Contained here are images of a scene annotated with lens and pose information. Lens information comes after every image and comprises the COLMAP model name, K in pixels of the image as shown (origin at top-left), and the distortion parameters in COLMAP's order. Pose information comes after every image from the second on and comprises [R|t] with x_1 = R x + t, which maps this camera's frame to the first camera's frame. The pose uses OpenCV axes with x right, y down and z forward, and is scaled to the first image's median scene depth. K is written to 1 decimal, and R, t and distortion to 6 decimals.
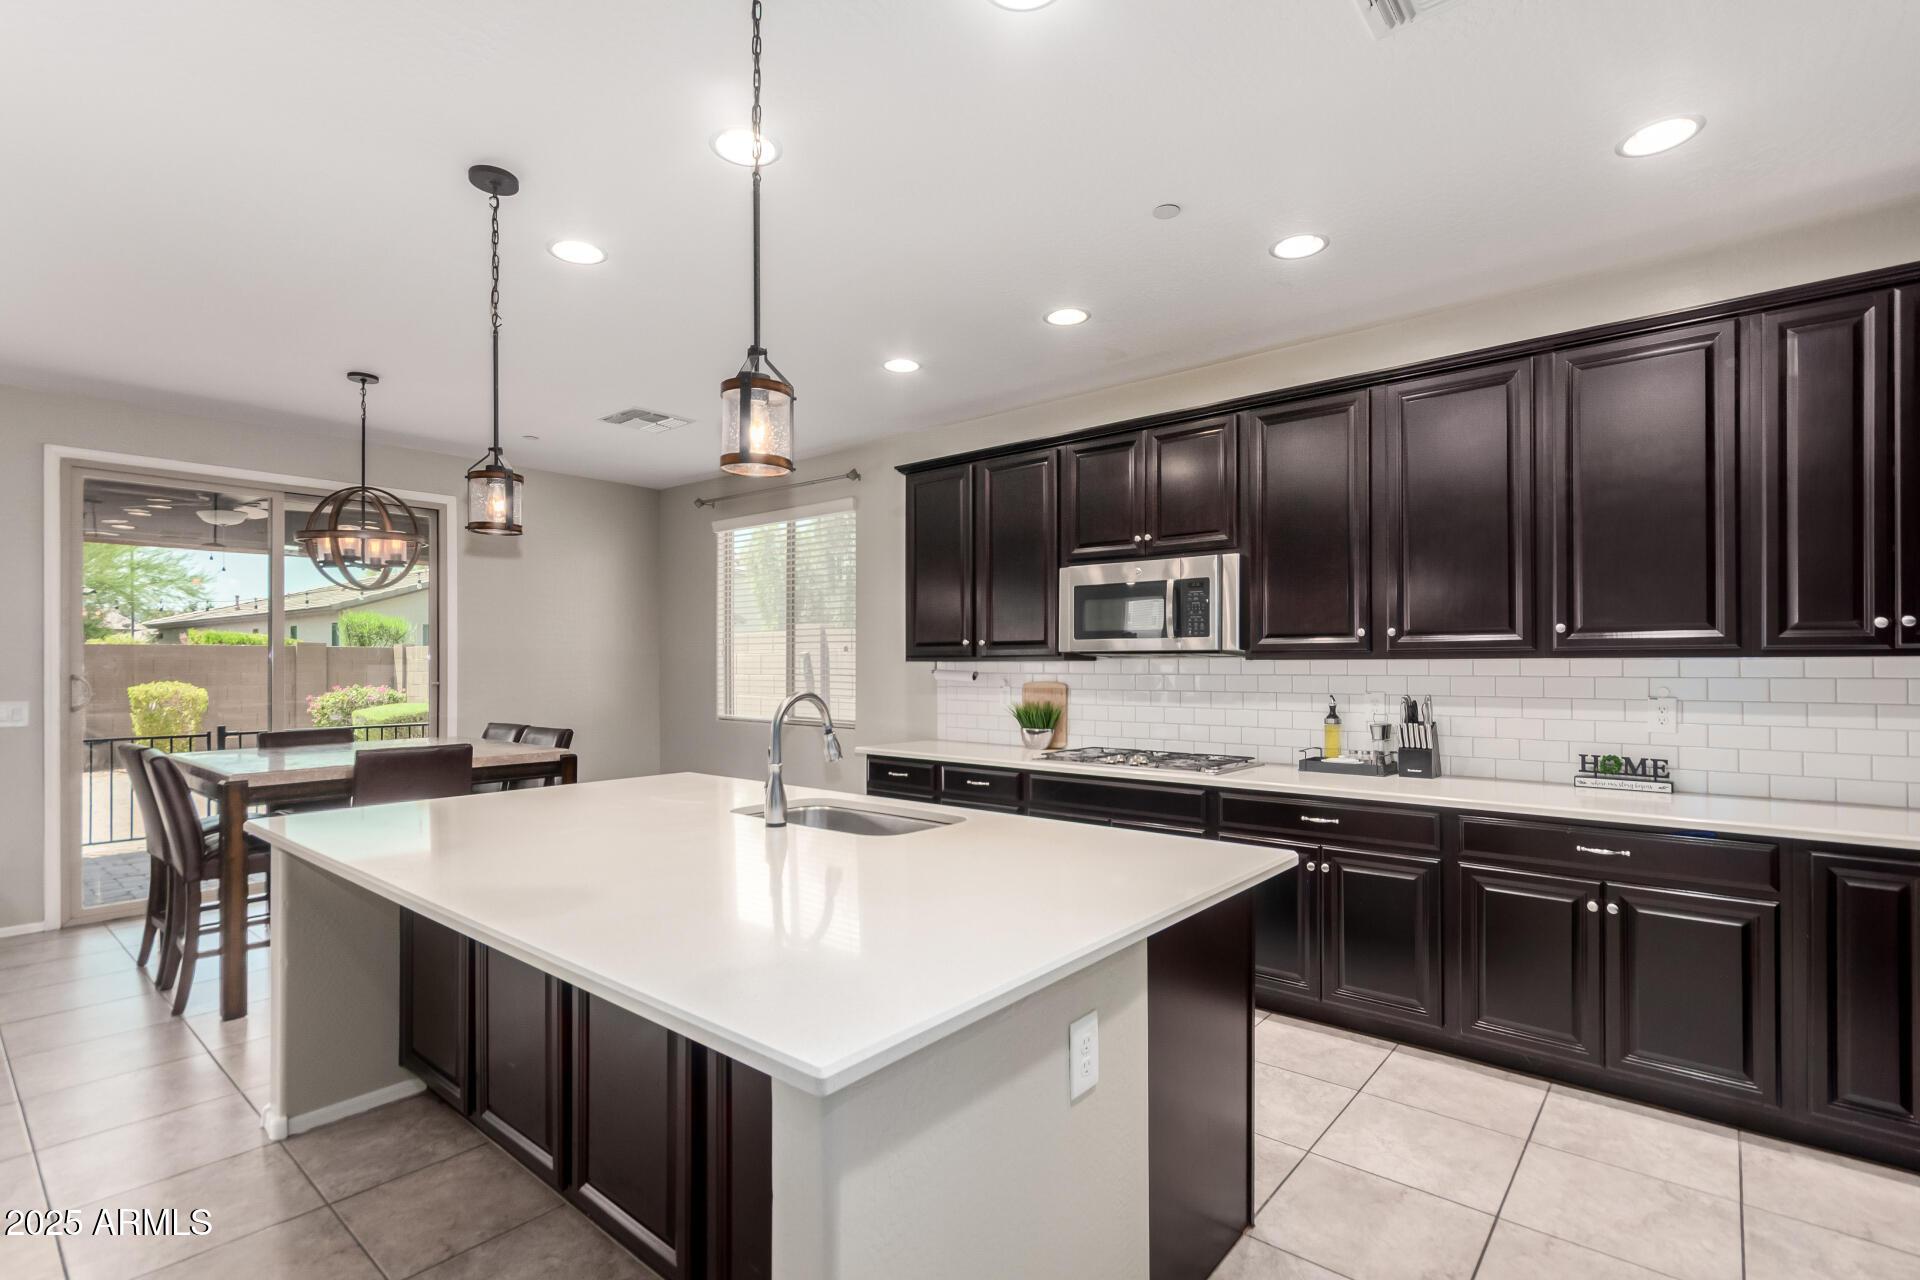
lens RADIAL K [[899.4, 0, 974.6], [0, 899.4, 649.7], [0, 0, 1]] dist [0.020938, -0.000043]
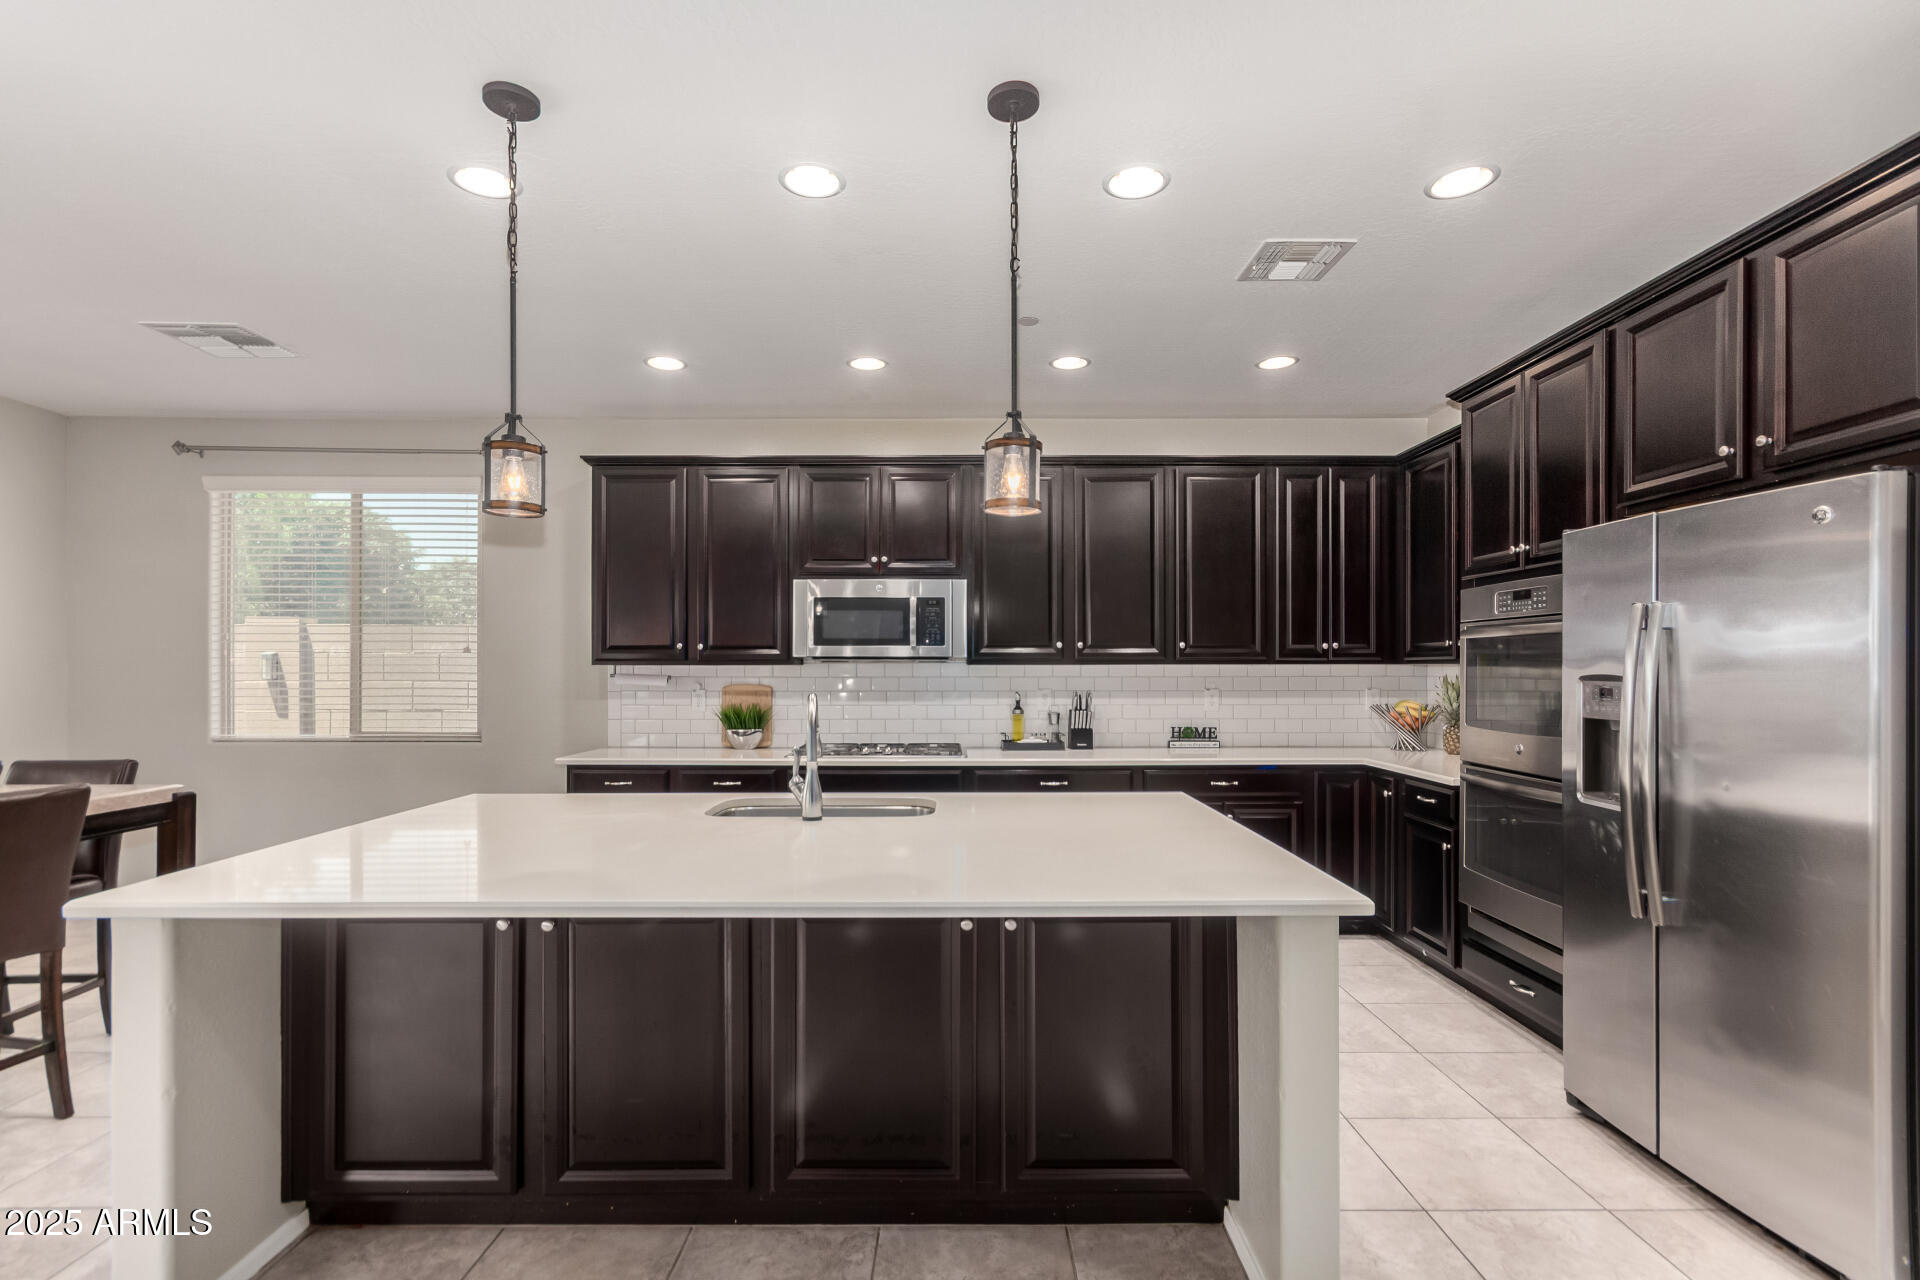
lens RADIAL K [[899.4, 0, 950.8], [0, 899.4, 638.3], [0, 0, 1]] dist [0.020938, -0.000043]
pose [[0.772491, 0.023371, 0.634595, -0.492568], [-0.011716, 0.999677, -0.022554, 0.002860], [-0.634917, 0.009987, 0.772516, 0.046189]]
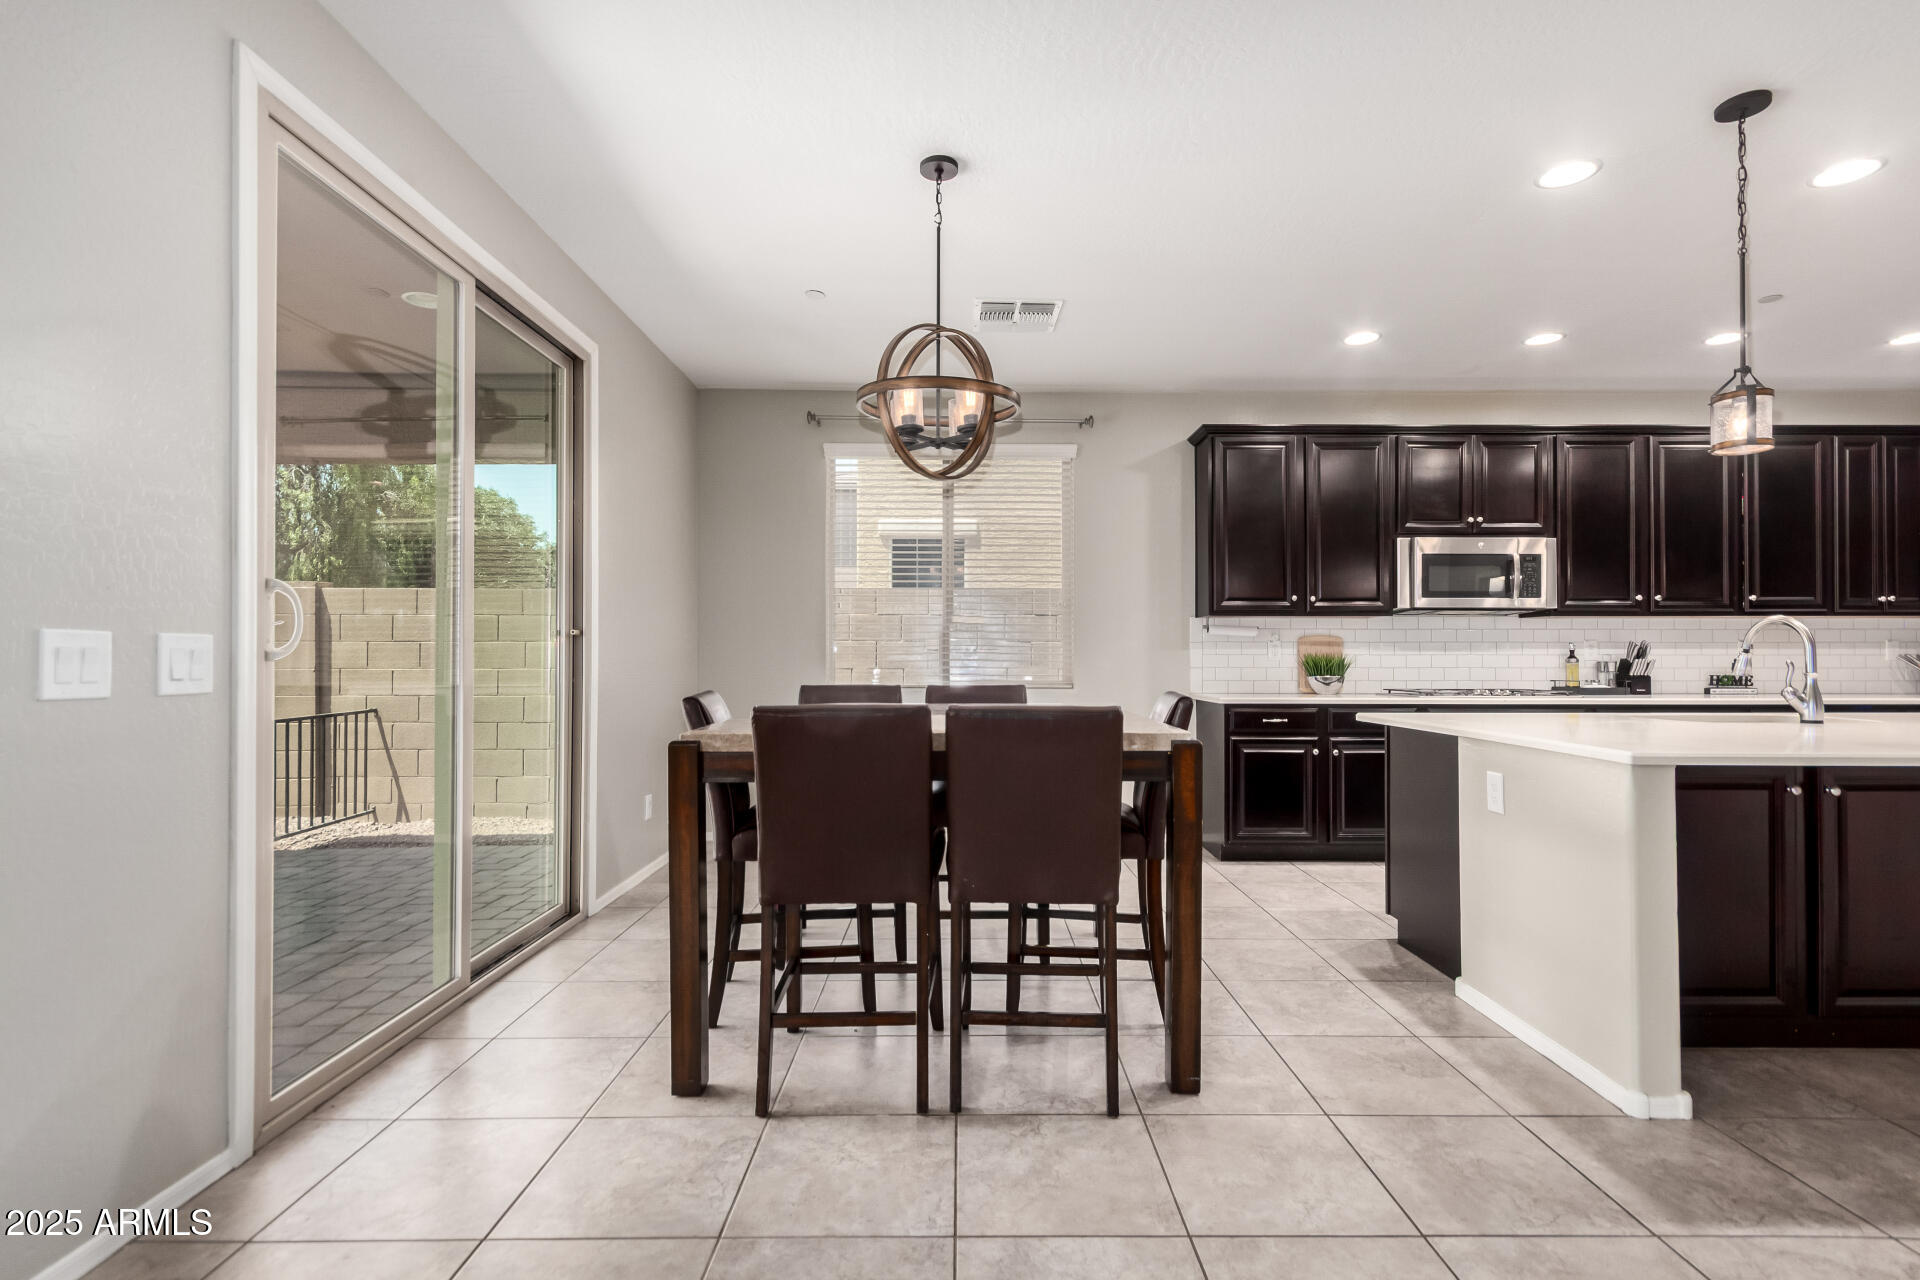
lens RADIAL K [[899.4, 0, 965.2], [0, 899.4, 647.5], [0, 0, 1]] dist [0.020938, -0.000043]
pose [[0.750728, 0.007505, 0.660569, -1.231637], [-0.013052, 0.999909, 0.003473, 0.063174], [-0.660483, -0.011229, 0.750757, 0.531292]]
